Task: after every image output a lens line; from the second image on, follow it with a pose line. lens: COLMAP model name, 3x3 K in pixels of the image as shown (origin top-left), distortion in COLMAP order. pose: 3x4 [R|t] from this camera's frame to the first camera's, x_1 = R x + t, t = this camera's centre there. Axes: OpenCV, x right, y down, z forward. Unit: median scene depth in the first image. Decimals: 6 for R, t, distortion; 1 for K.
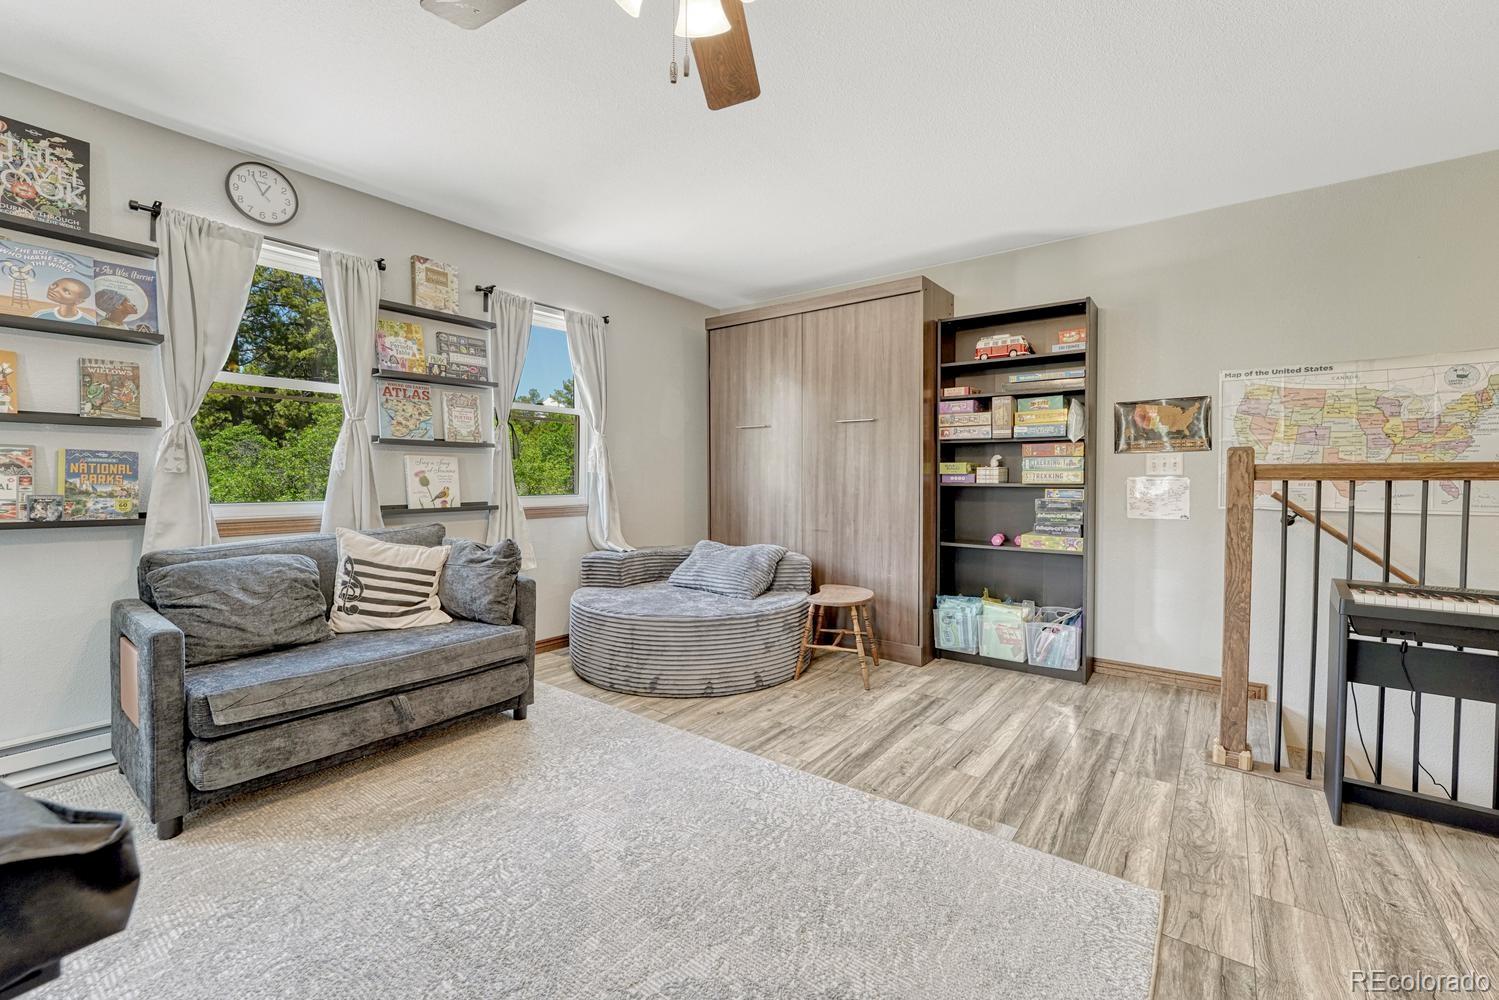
lens RADIAL K [[632.8, 0, 749.5], [0, 632.8, 500.0], [0, 0, 1]] dist [-0.007865, -0.000256]
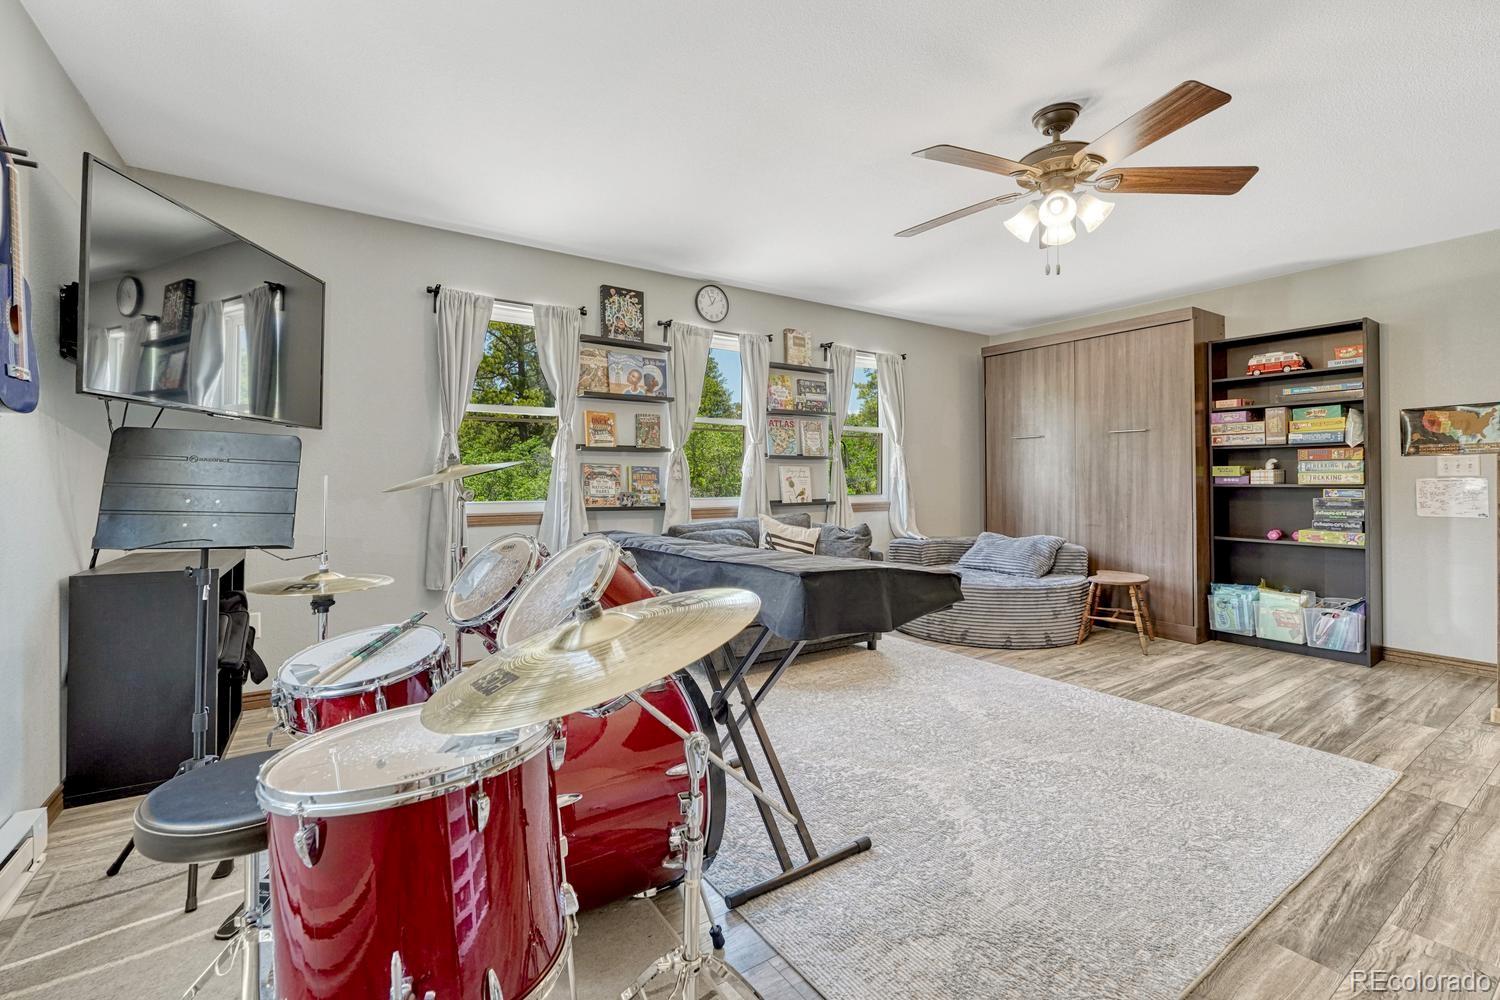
lens RADIAL K [[633.2, 0, 750.0], [0, 633.2, 500.0], [0, 0, 1]] dist [-0.007865, -0.000256]
pose [[0.944246, 0.004796, -0.329205, -0.122632], [-0.006834, 0.999964, -0.005033, 0.013217], [0.329169, 0.007002, 0.944245, -0.369451]]
